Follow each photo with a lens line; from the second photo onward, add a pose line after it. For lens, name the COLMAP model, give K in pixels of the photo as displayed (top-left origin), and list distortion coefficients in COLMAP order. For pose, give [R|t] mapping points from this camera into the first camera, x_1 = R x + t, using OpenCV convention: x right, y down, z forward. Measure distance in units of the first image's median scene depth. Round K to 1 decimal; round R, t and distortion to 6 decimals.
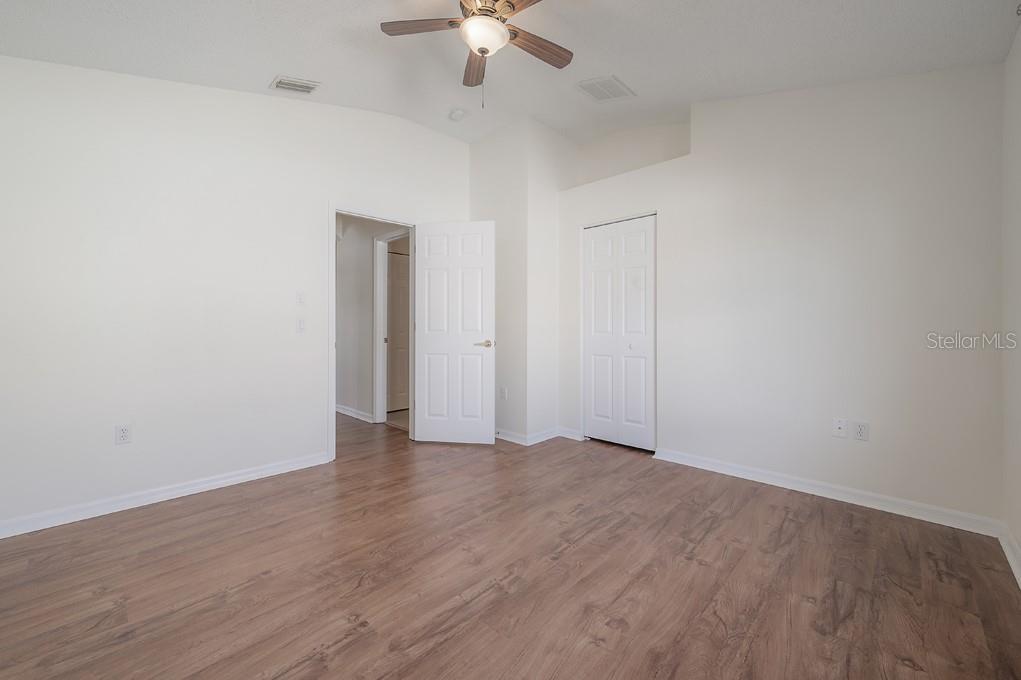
lens RADIAL K [[403.4, 0, 510.3], [0, 403.4, 336.0], [0, 0, 1]] dist [-0.000313, 0.000016]
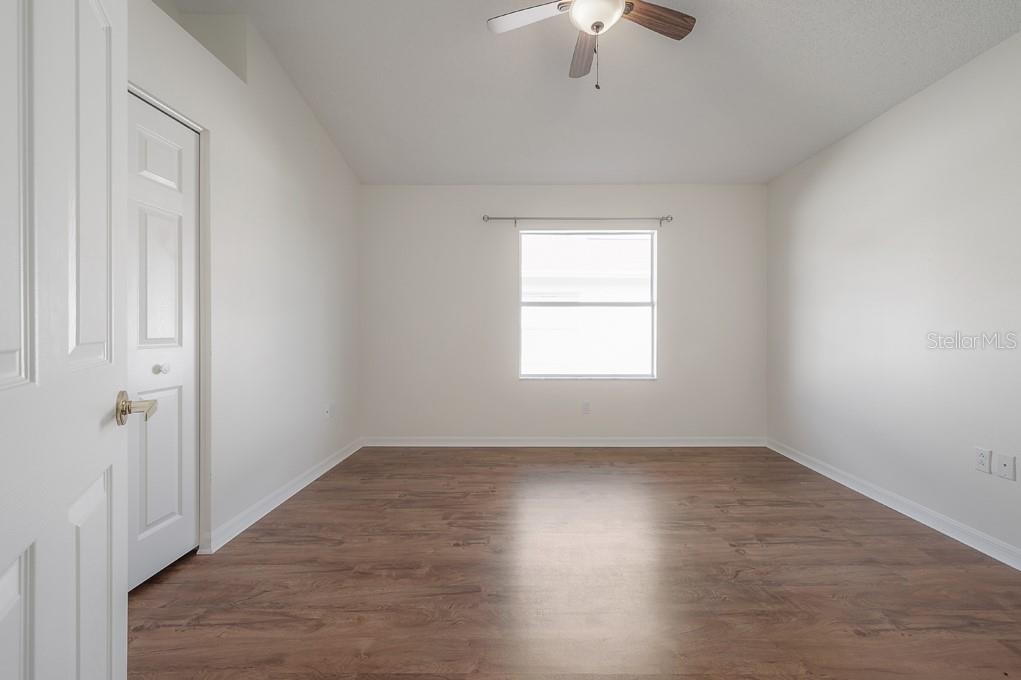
lens RADIAL K [[420.8, 0, 514.0], [0, 420.8, 331.3], [0, 0, 1]] dist [0.000574, 0.000134]
pose [[-0.682963, -0.002015, 0.730450, -0.600419], [0.013949, 0.999778, 0.015799, -0.036611], [-0.730320, 0.020979, -0.682783, 1.670381]]
